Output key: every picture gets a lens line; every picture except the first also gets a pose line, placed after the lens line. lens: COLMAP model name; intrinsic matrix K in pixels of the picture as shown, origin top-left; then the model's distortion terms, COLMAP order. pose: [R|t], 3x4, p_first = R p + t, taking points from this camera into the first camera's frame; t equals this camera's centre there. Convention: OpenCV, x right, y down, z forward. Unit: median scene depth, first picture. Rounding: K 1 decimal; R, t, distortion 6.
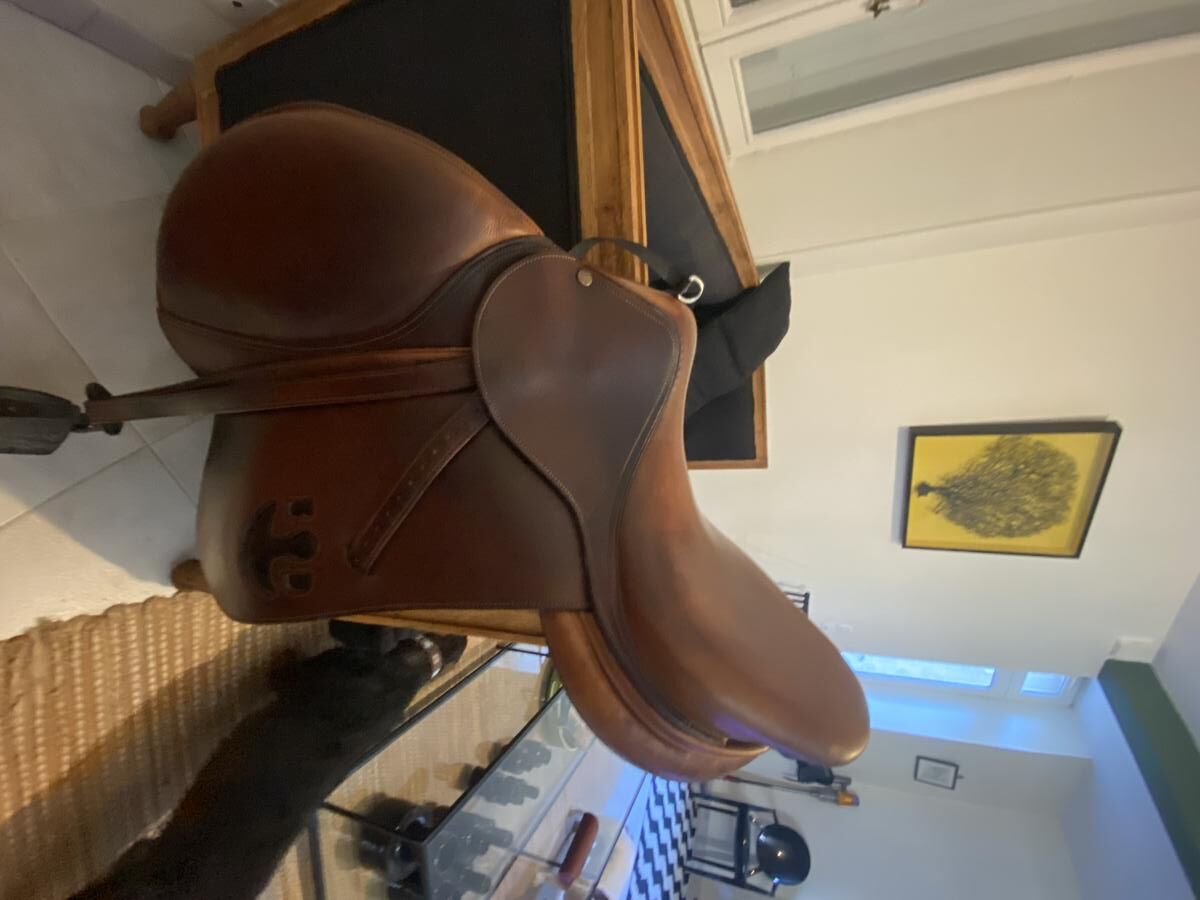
lens RADIAL K [[482.7, 0, 601.8], [0, 482.7, 455.3], [0, 0, 1]] dist [-0.002151, -0.000294]
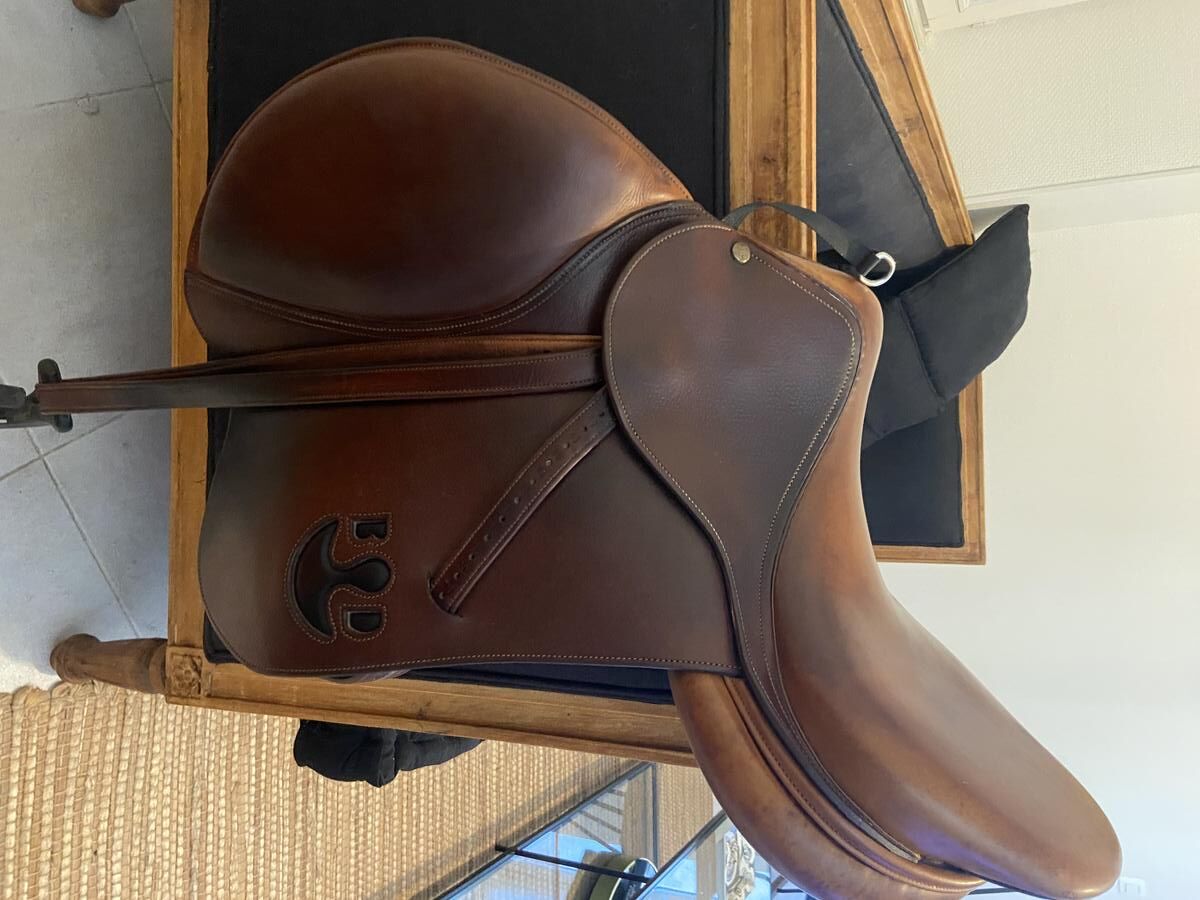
lens RADIAL K [[922.7, 0, 600.0], [0, 922.7, 450.0], [0, 0, 1]] dist [0.058073, -0.006704]
pose [[0.996878, 0.044119, -0.065480, -0.136947], [-0.050274, 0.994156, -0.095533, 0.095091], [0.060882, 0.098527, 0.993270, -0.429028]]
